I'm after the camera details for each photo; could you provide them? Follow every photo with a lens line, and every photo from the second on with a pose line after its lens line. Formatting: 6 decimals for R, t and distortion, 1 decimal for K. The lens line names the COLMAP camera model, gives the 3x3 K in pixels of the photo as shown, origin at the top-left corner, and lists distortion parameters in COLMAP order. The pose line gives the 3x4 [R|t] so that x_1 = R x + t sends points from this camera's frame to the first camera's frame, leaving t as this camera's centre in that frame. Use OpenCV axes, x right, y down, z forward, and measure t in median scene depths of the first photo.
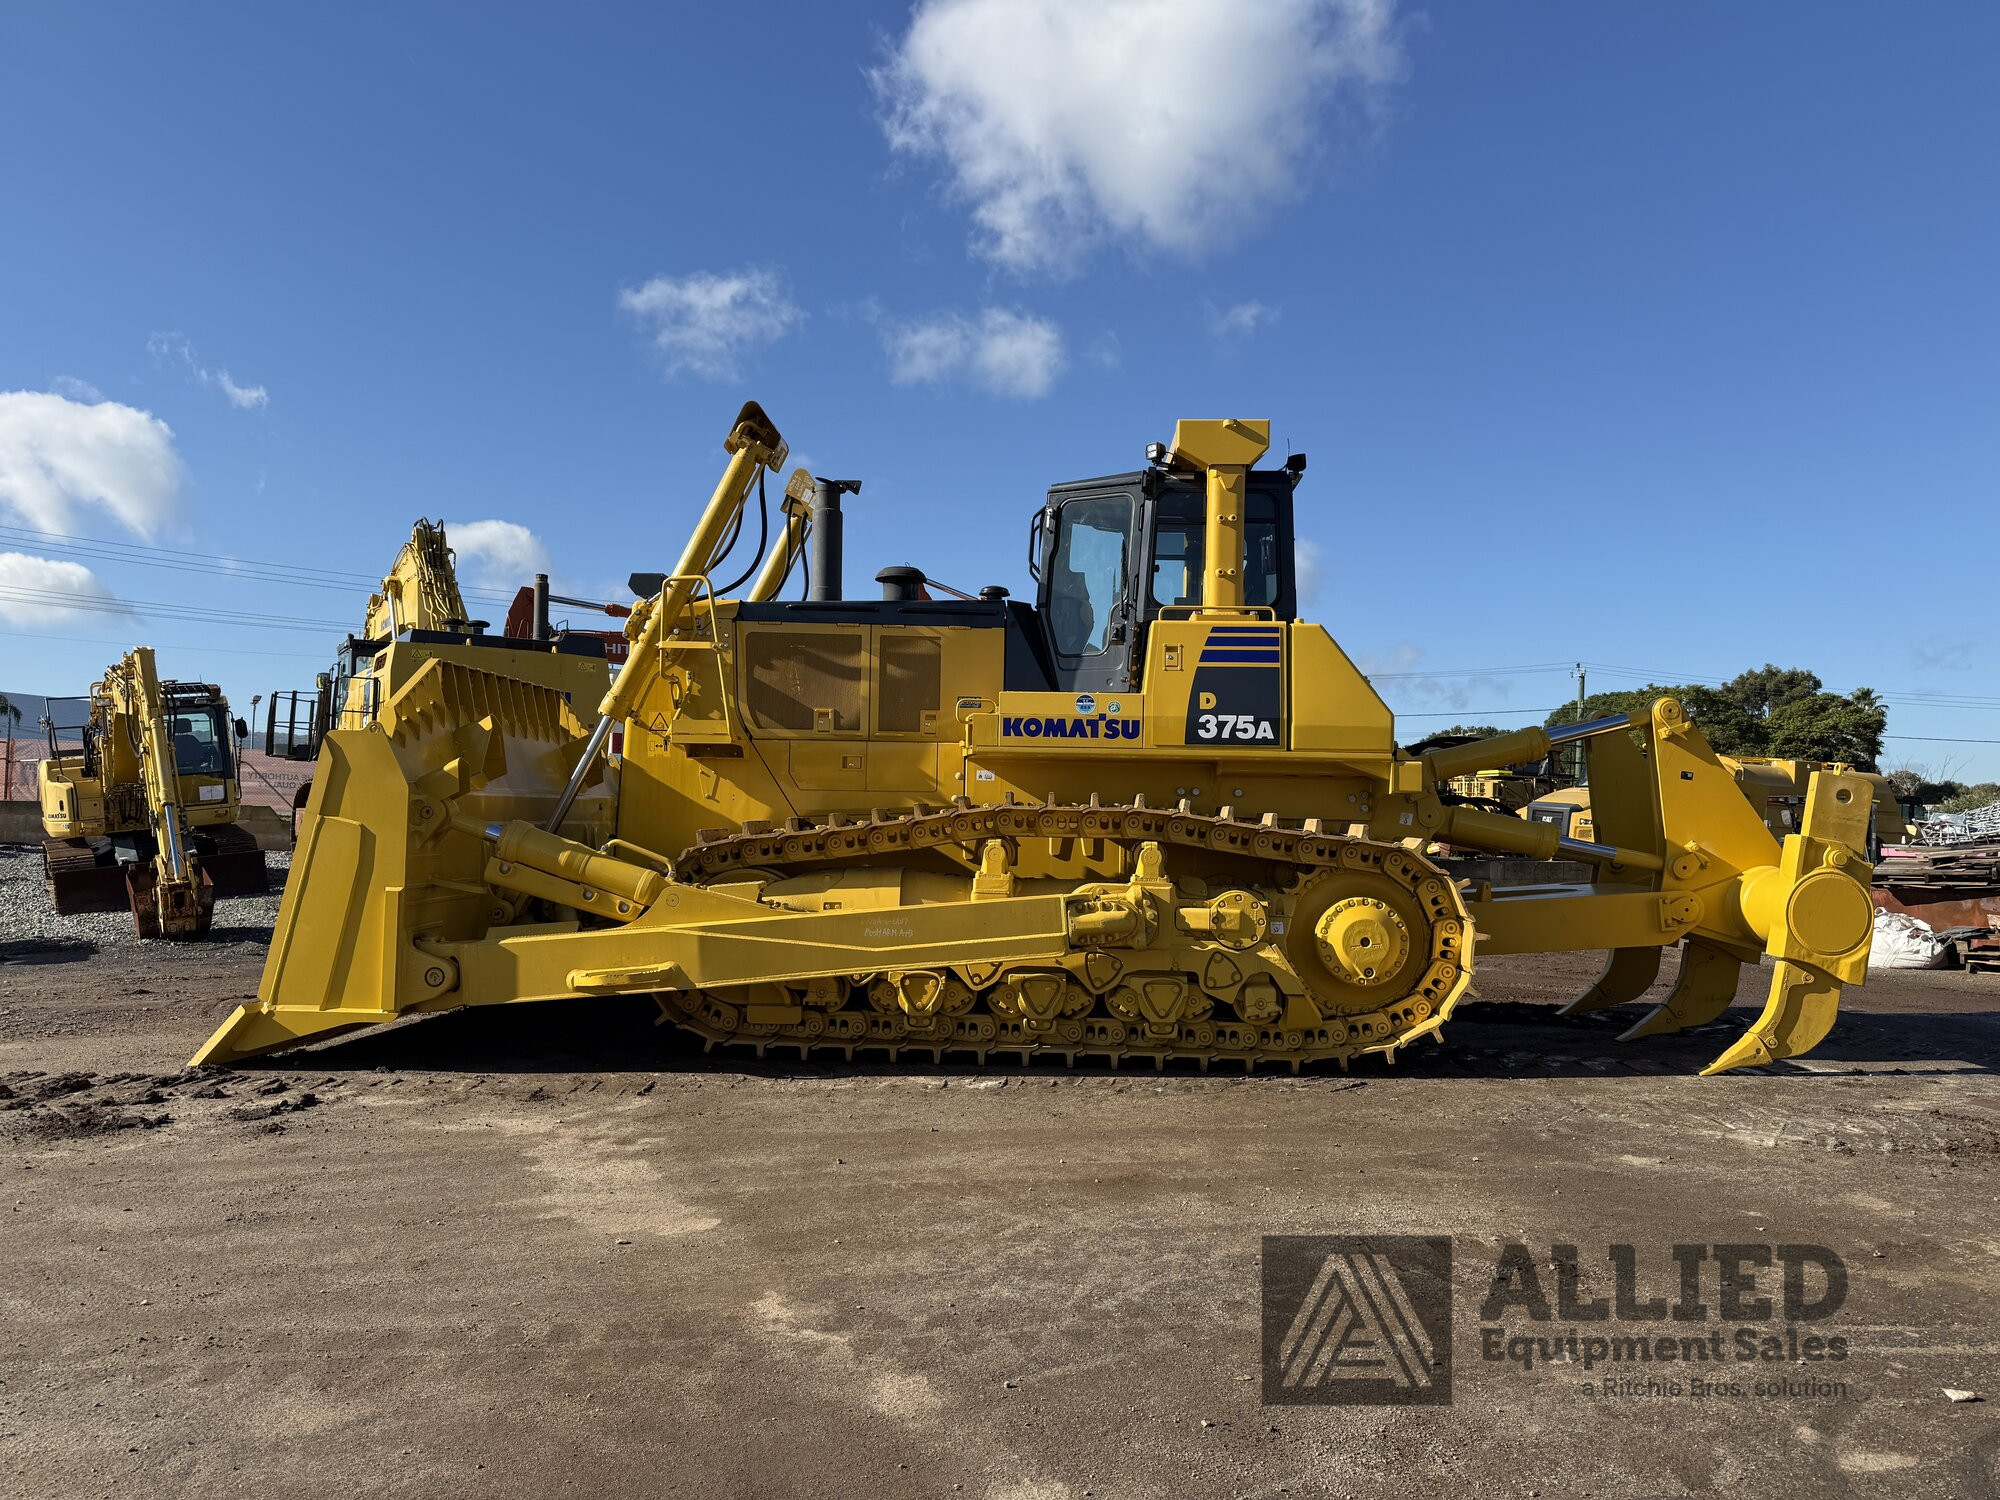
lens RADIAL K [[1442.3, 0, 992.5], [0, 1442.3, 747.7], [0, 0, 1]] dist [0.062384, -0.060223]
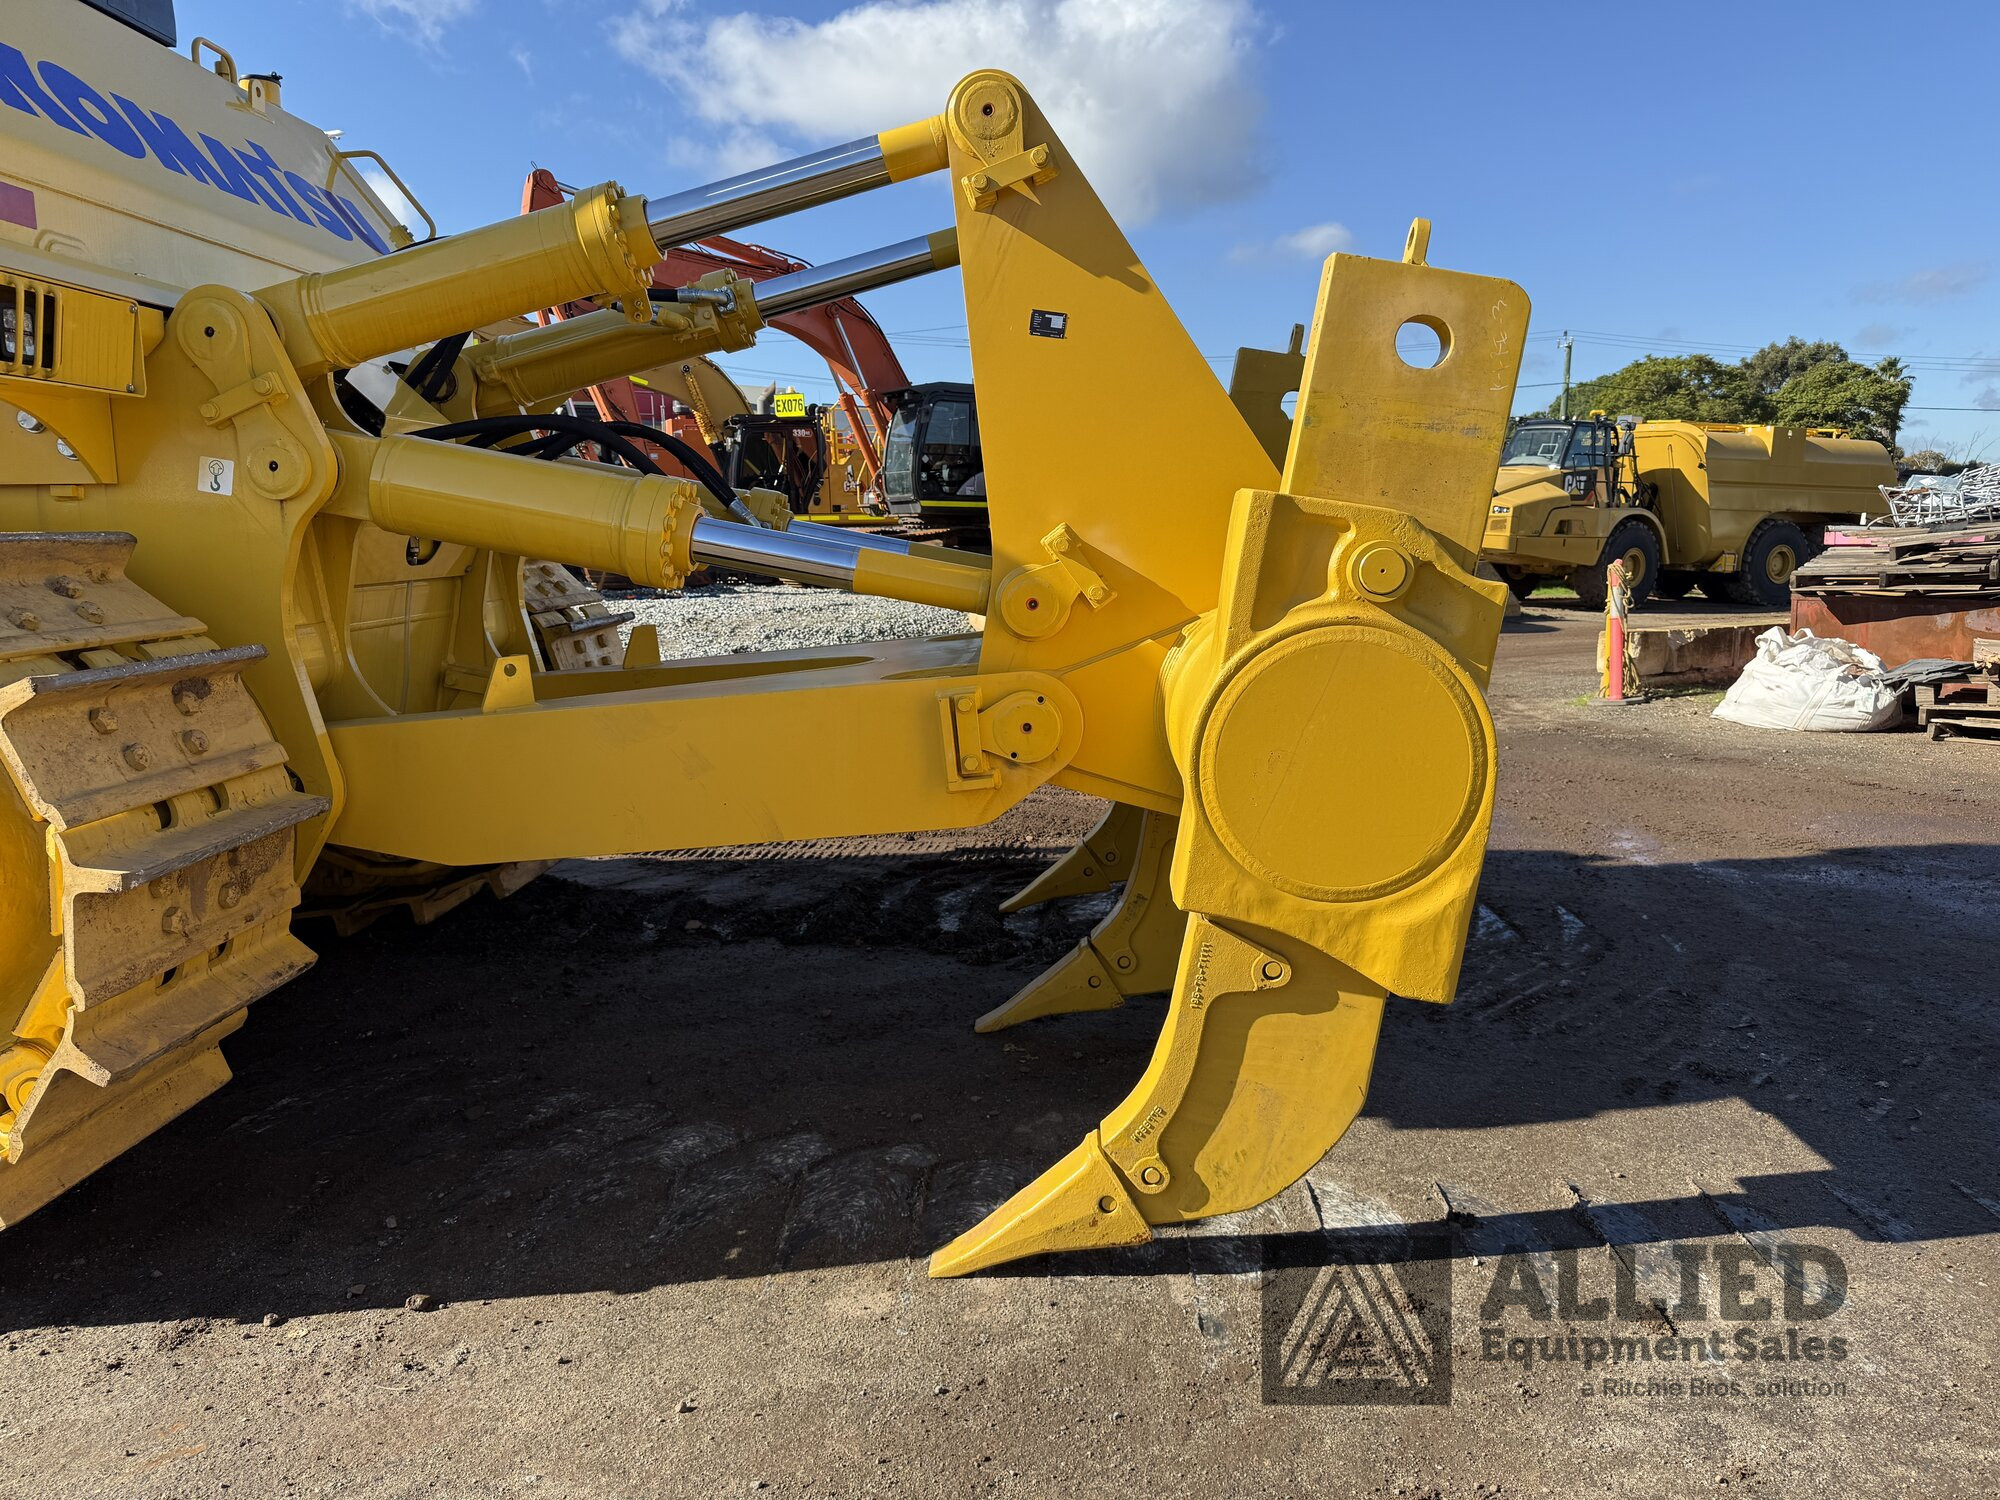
lens RADIAL K [[1402.5, 0, 1005.9], [0, 1402.5, 744.0], [0, 0, 1]] dist [0.109280, -0.138553]
pose [[0.999607, -0.024158, -0.014236, 0.460068], [0.026483, 0.980208, 0.196191, 0.048319], [0.009214, -0.196490, 0.980462, 0.655463]]
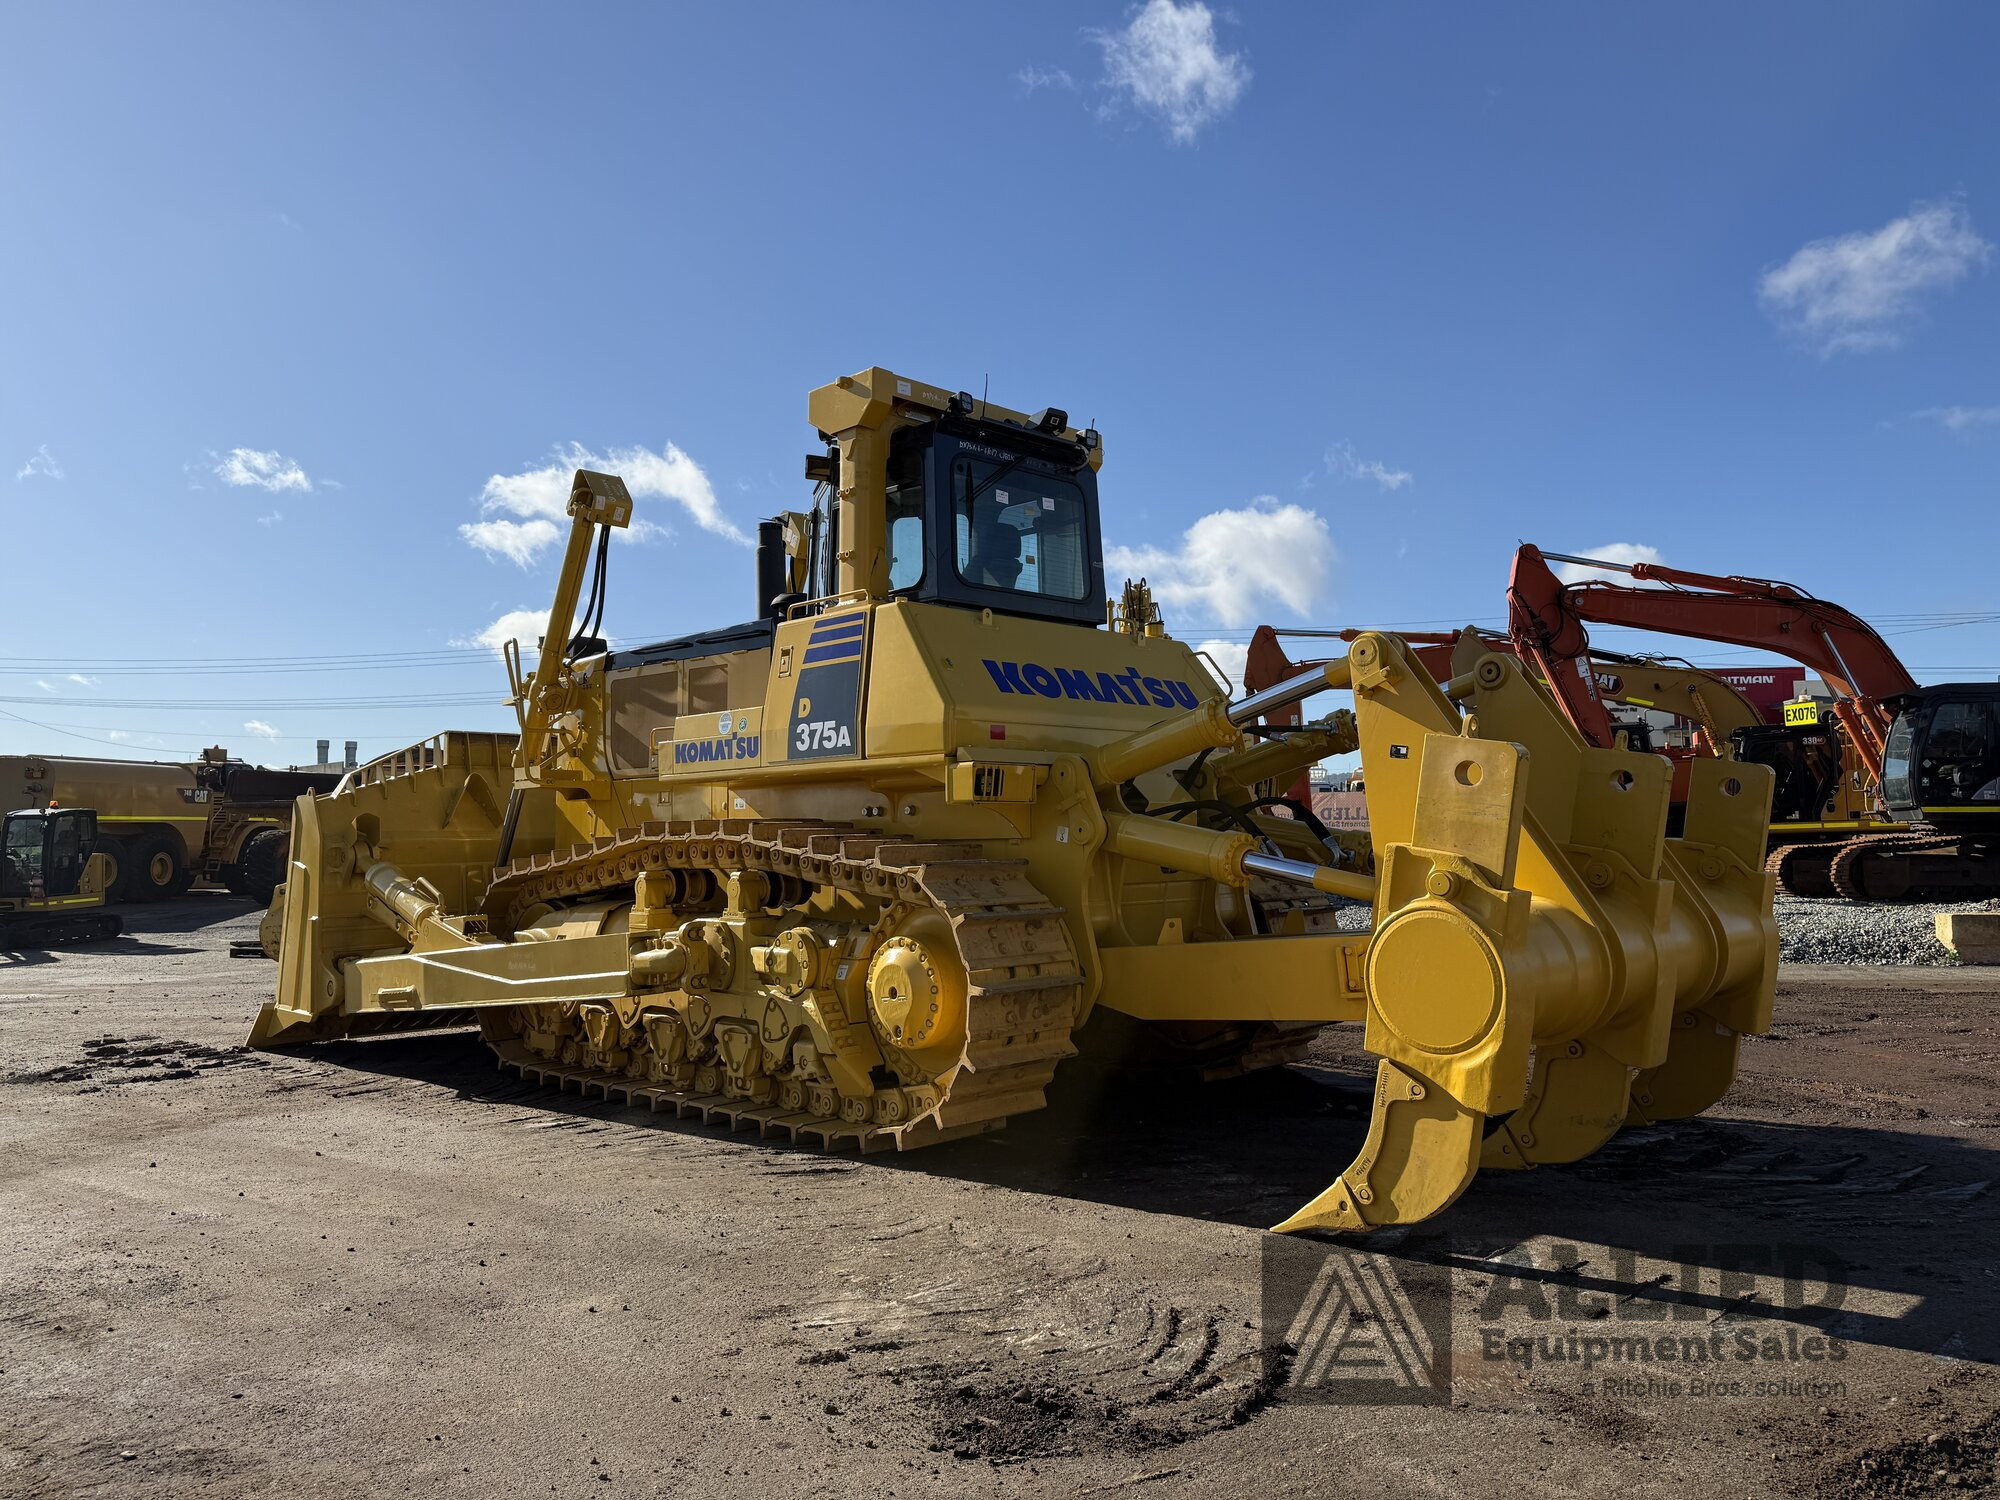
lens RADIAL K [[1402.5, 0, 1005.9], [0, 1402.5, 744.0], [0, 0, 1]] dist [0.109280, -0.138553]
pose [[0.726127, -0.075748, -0.683375, 0.755547], [0.058317, 0.997116, -0.048559, 0.034785], [0.685083, -0.004593, 0.728451, 0.433367]]
